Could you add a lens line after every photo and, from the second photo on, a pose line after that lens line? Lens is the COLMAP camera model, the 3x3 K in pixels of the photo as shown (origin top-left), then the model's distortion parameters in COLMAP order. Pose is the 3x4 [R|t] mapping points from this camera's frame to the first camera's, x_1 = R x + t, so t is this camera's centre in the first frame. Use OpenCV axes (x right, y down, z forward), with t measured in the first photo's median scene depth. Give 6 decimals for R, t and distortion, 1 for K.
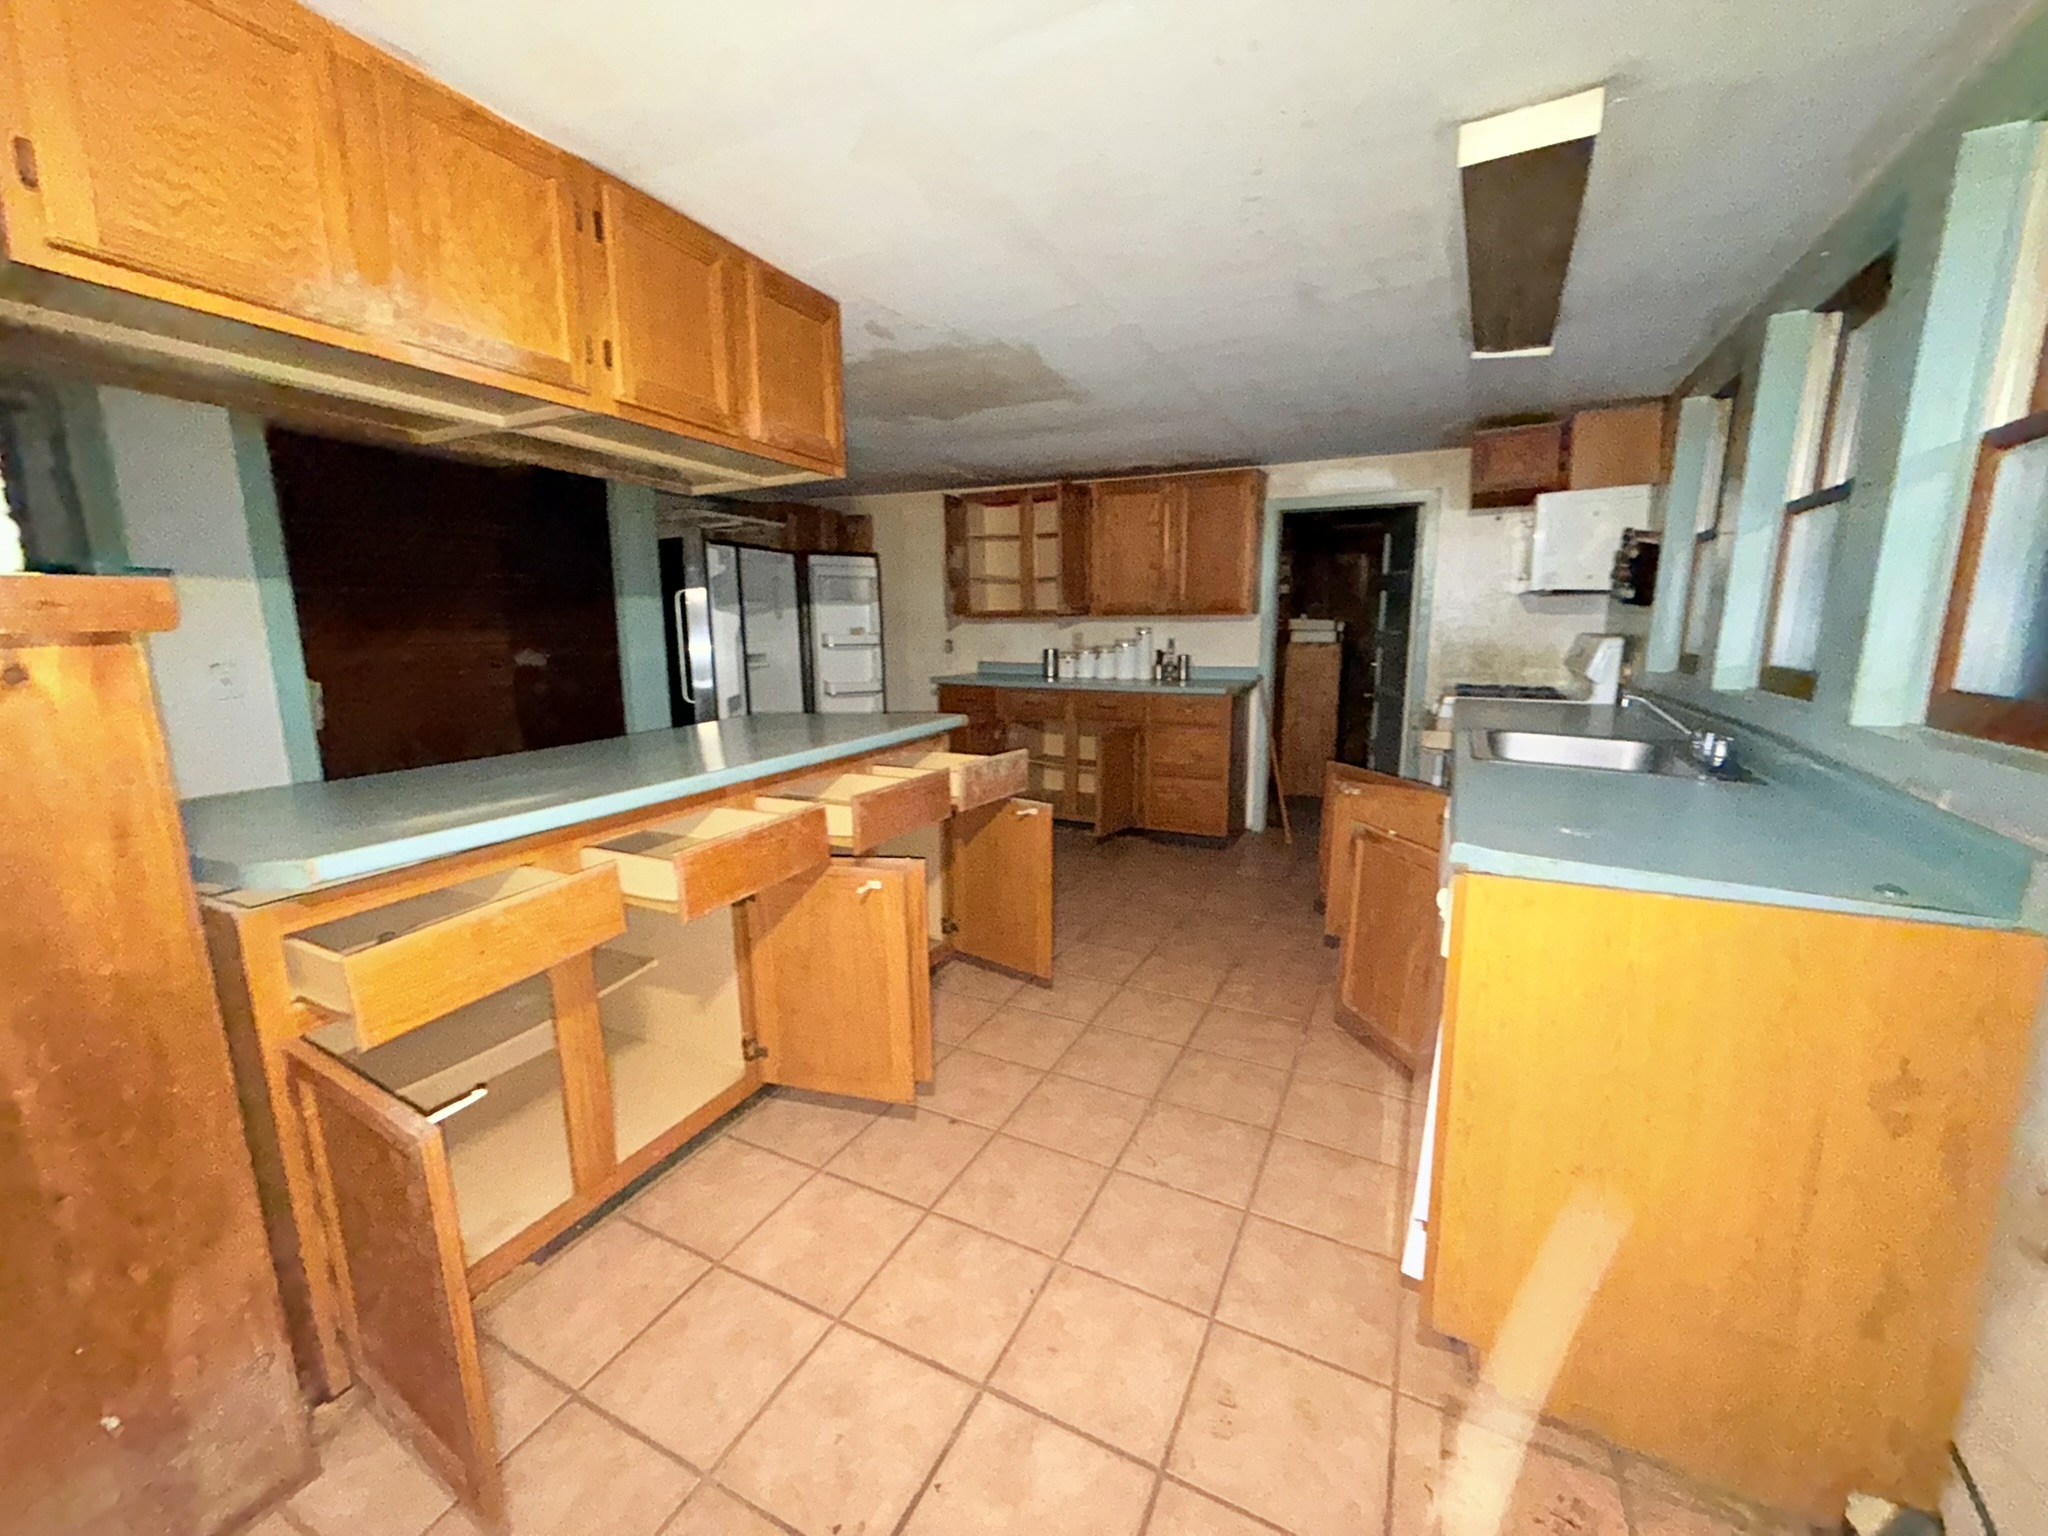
lens RADIAL K [[791.7, 0, 1061.3], [0, 791.7, 770.2], [0, 0, 1]] dist [-0.000422, 0.000007]
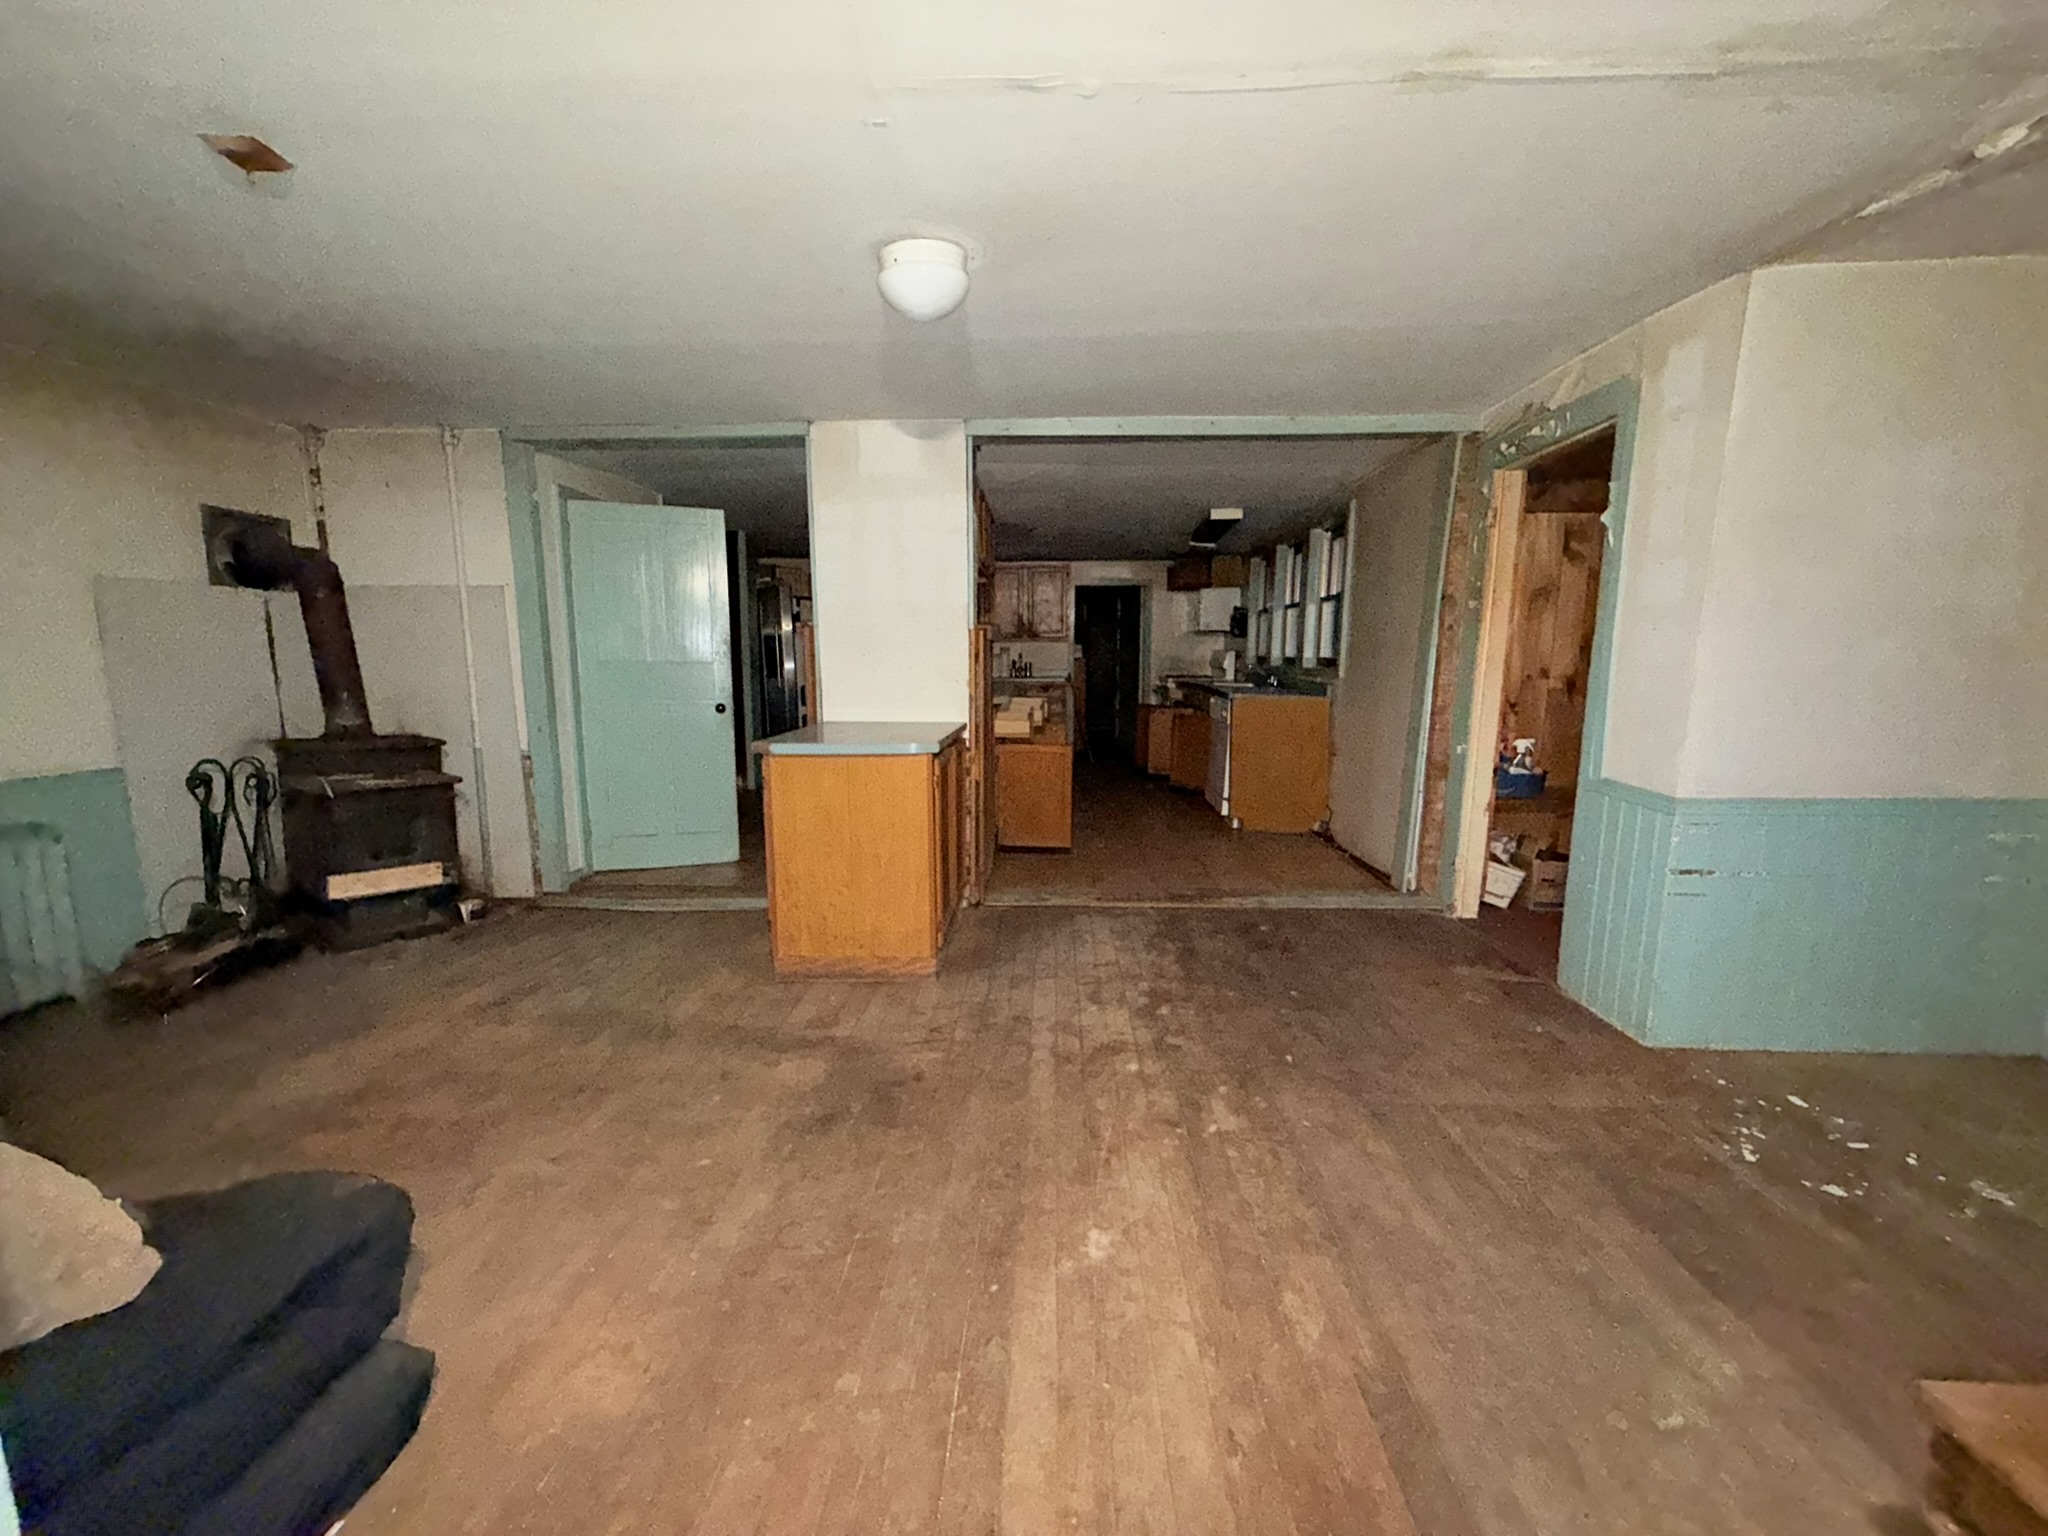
lens RADIAL K [[810.6, 0, 1024.0], [0, 810.6, 768.0], [0, 0, 1]] dist [0.000381, 0.000067]
pose [[0.914859, -0.065343, 0.398451, -0.600798], [0.077900, 0.996842, -0.015388, 0.119375], [-0.396187, 0.045117, 0.917060, -0.669909]]
